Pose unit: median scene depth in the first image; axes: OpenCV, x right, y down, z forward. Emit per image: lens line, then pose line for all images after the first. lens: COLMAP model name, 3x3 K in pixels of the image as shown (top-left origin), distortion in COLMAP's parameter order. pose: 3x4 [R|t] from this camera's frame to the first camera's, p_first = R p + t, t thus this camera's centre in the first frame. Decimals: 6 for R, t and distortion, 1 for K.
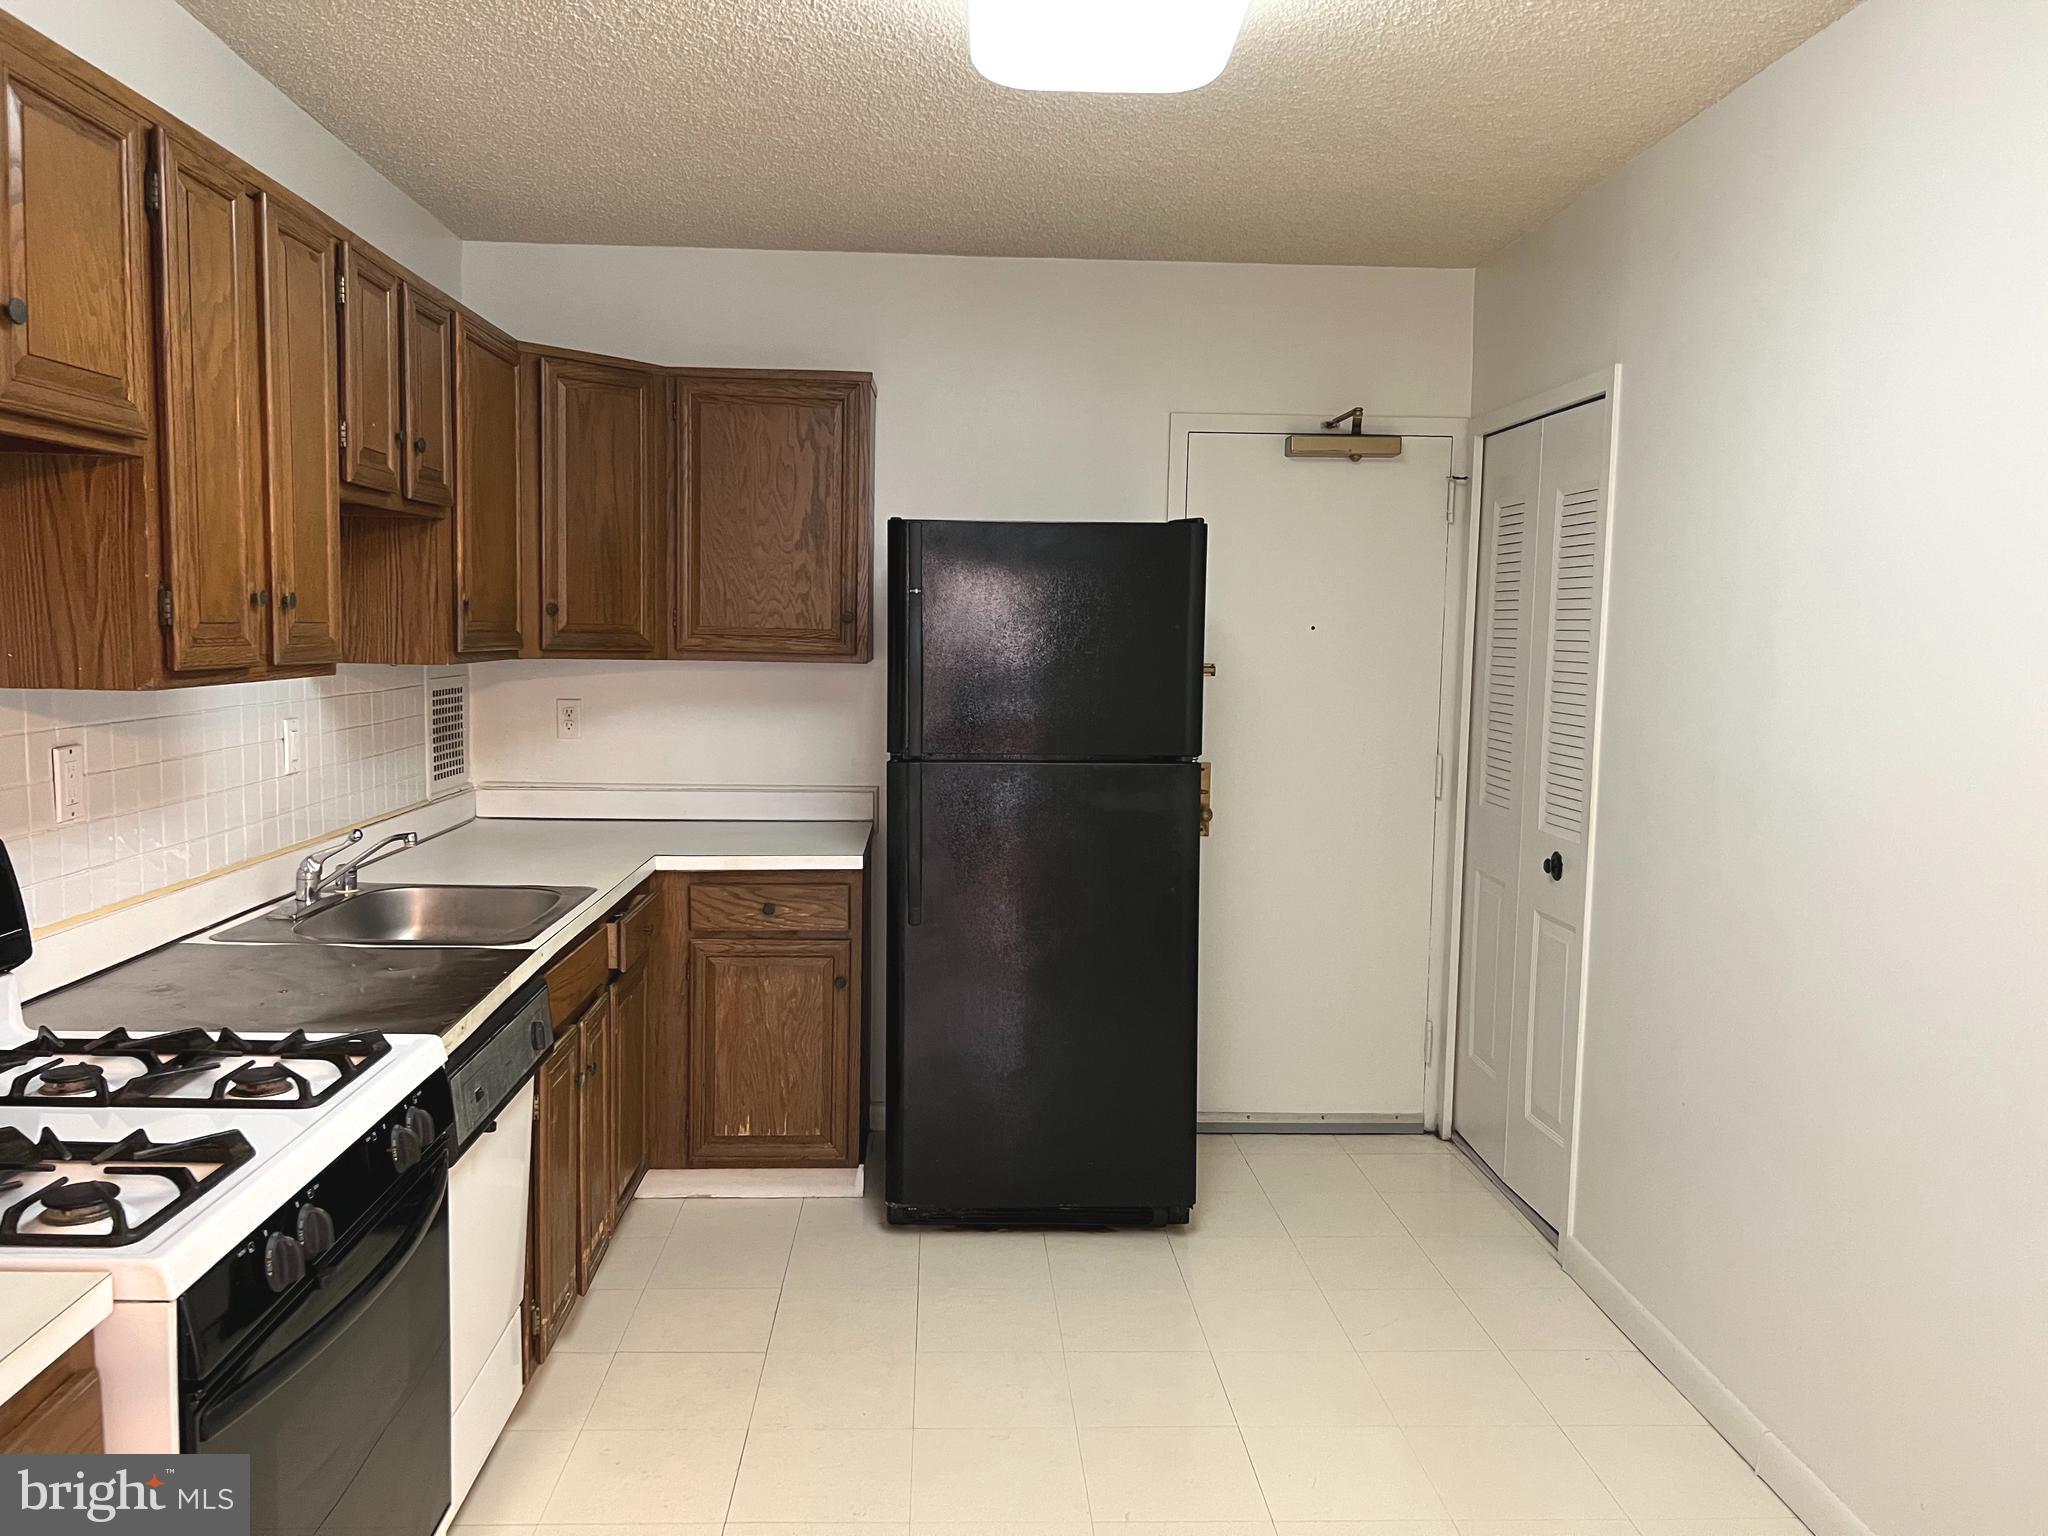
lens RADIAL K [[1545.2, 0, 1029.2], [0, 1545.2, 764.4], [0, 0, 1]] dist [0.057054, -0.064472]
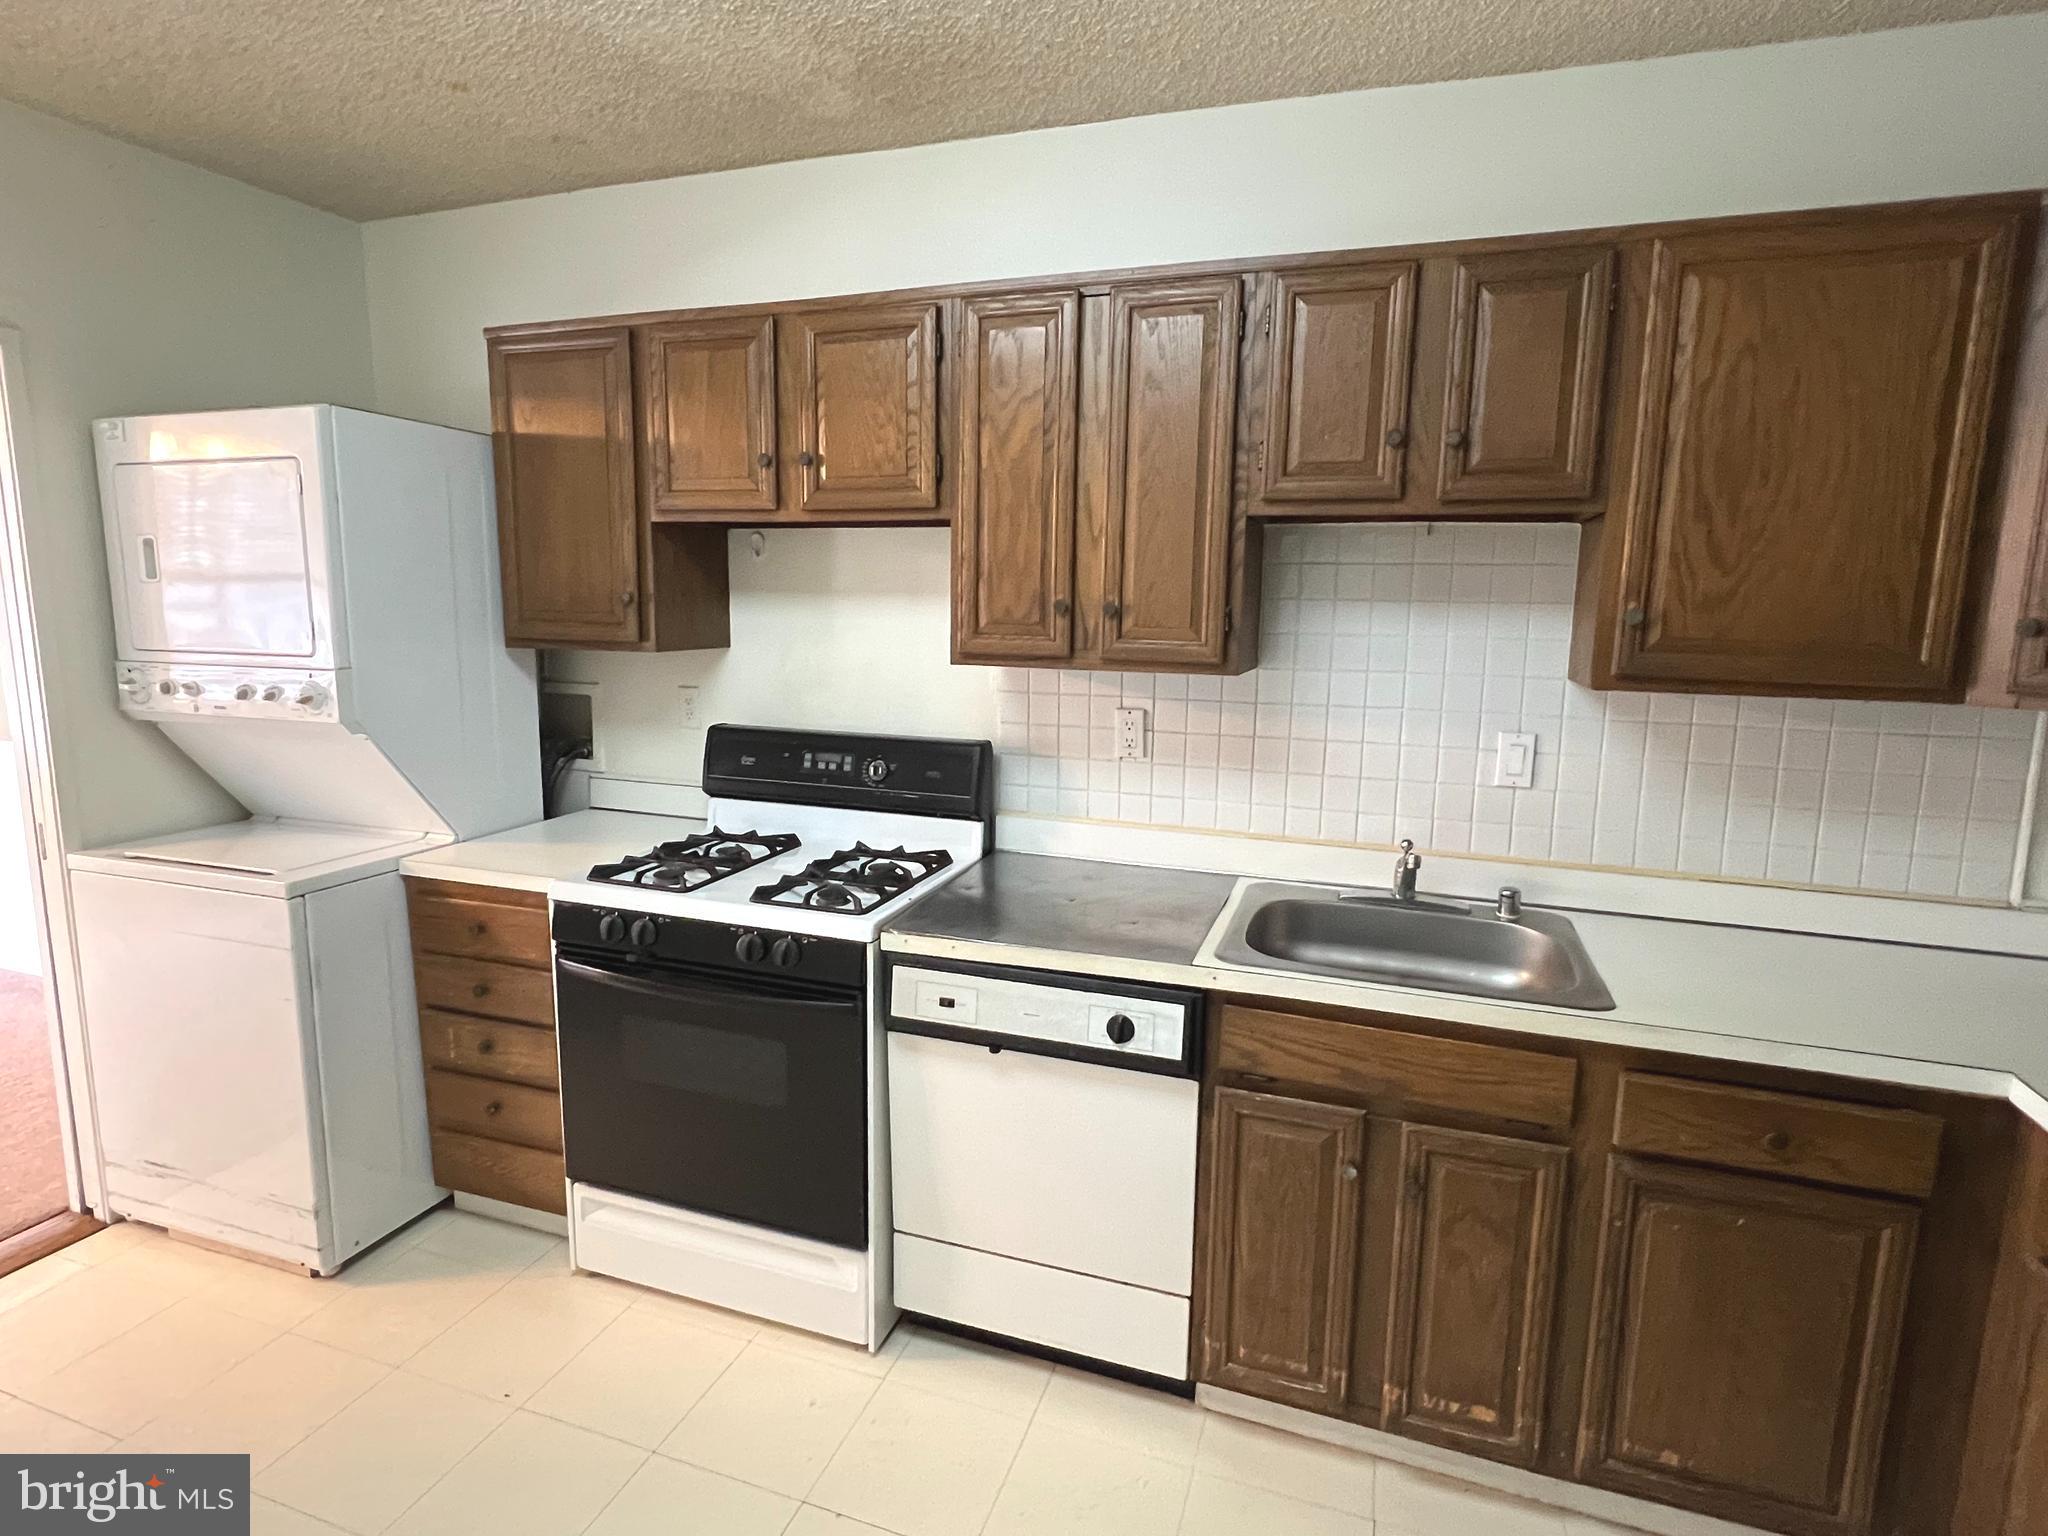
lens RADIAL K [[1061.7, 0, 1022.0], [0, 1061.7, 762.0], [0, 0, 1]] dist [-0.006480, 0.004102]
pose [[-0.384136, 0.117204, -0.915807, 0.223481], [-0.106946, 0.979585, 0.170225, -0.075718], [0.917062, 0.163332, -0.363759, 0.786079]]
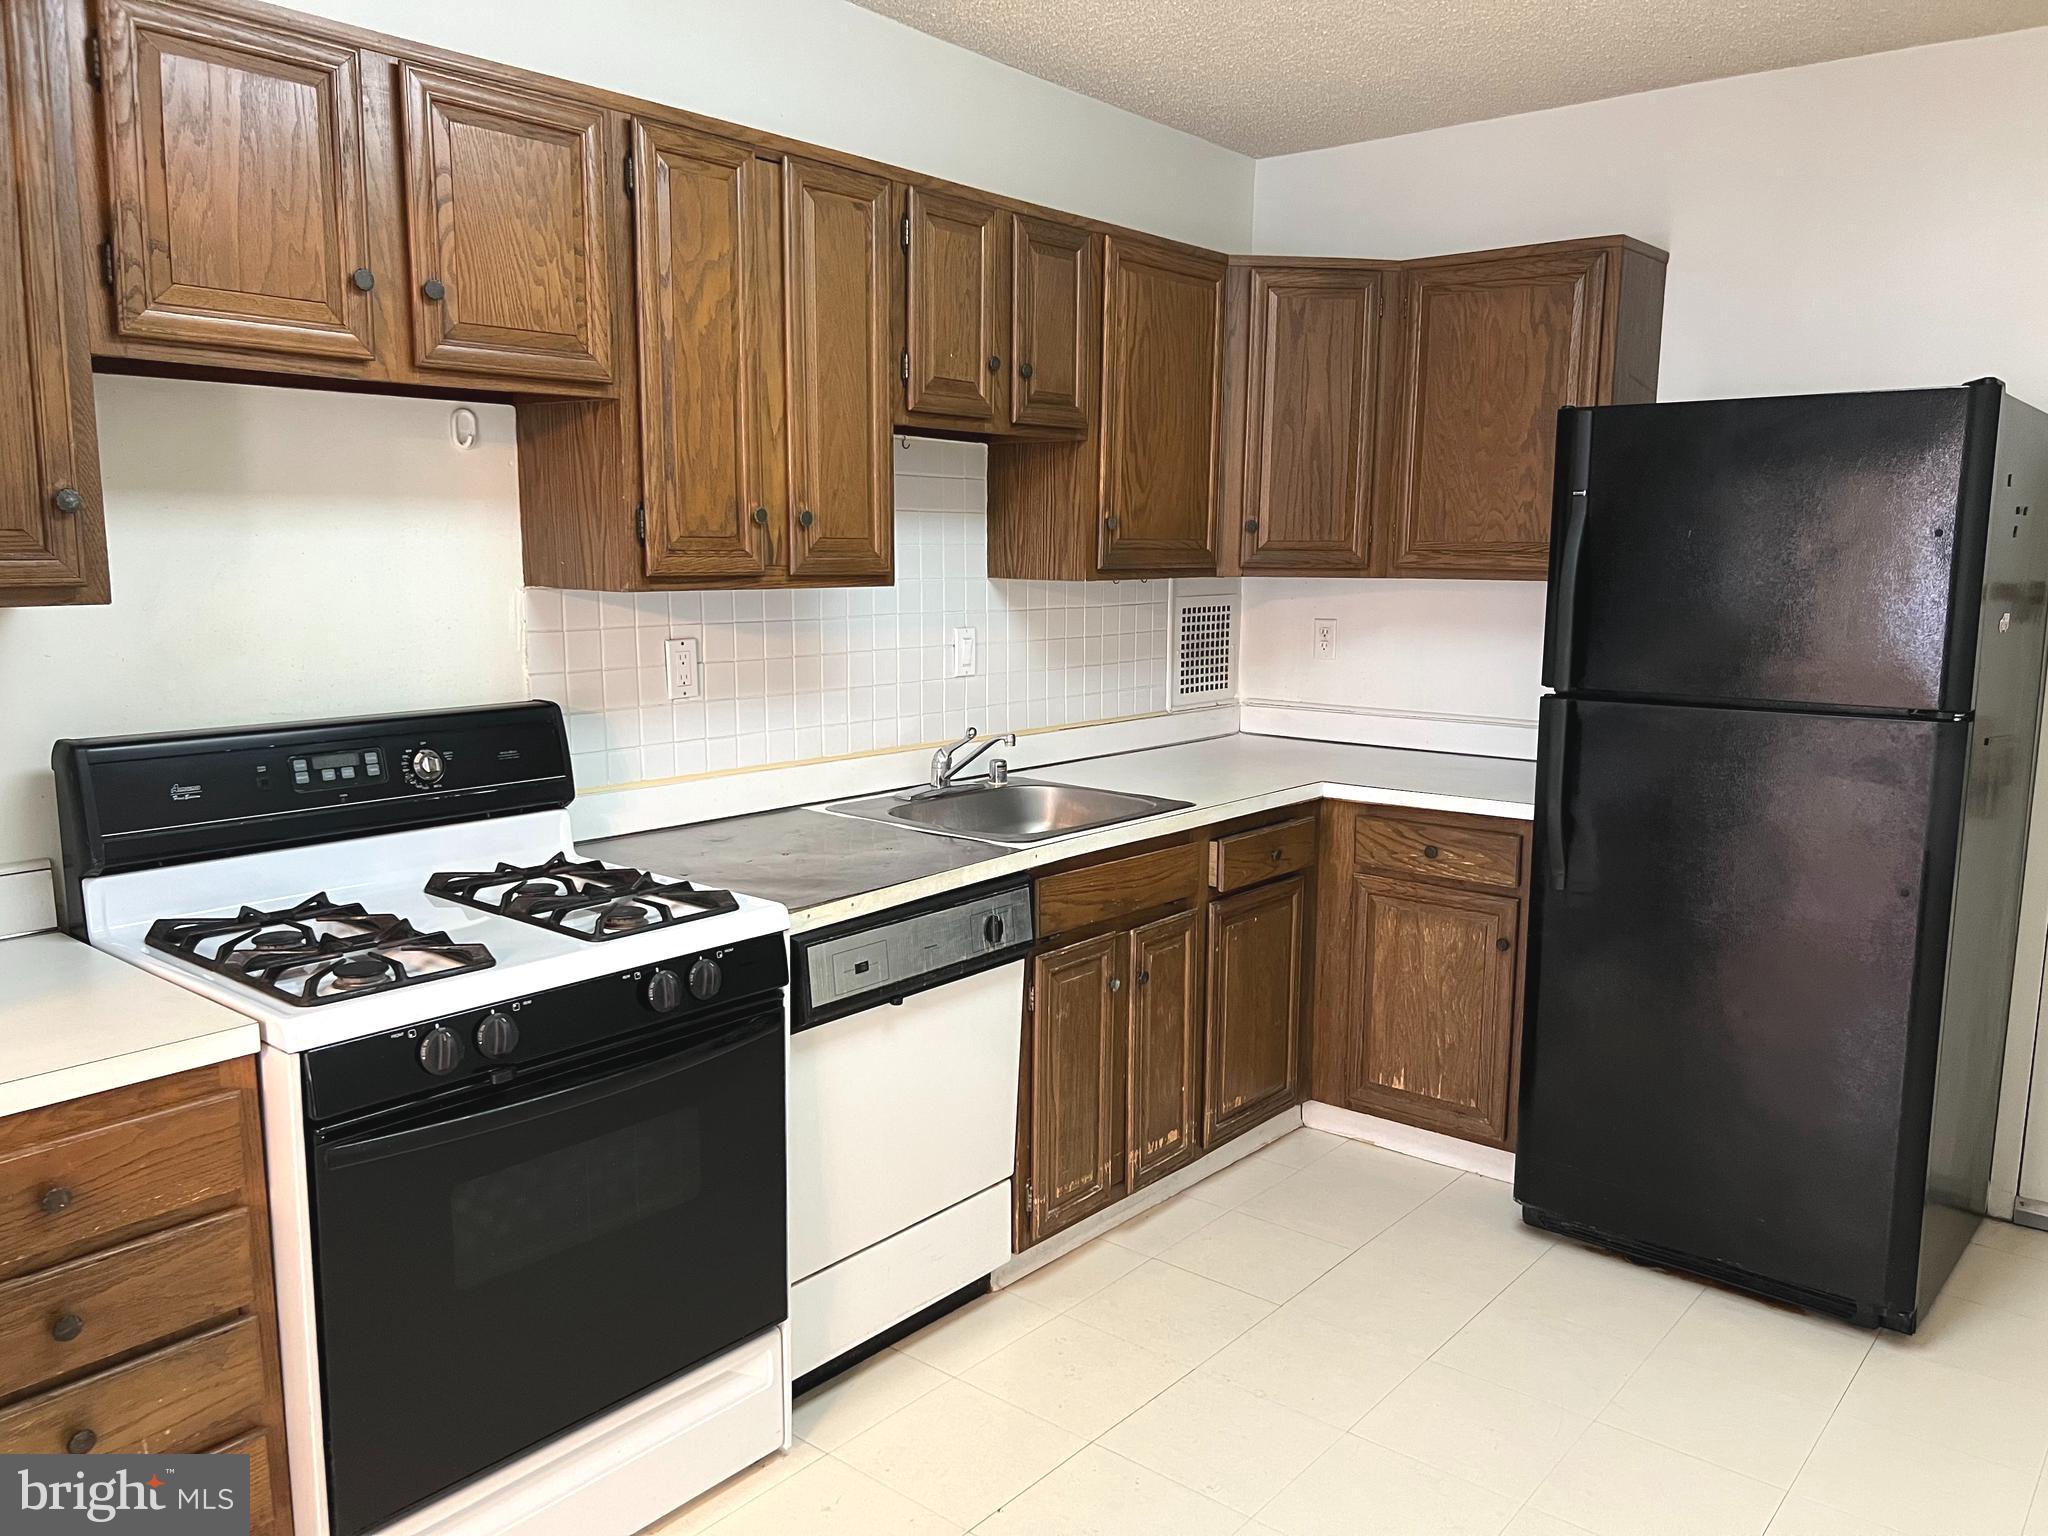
lens RADIAL K [[1545.2, 0, 1033.8], [0, 1545.2, 781.6], [0, 0, 1]] dist [0.057054, -0.064472]
pose [[0.736003, 0.092790, -0.670588, 0.268522], [-0.055194, 0.995489, 0.077169, -0.005591], [0.674724, -0.019784, 0.737805, 0.165642]]
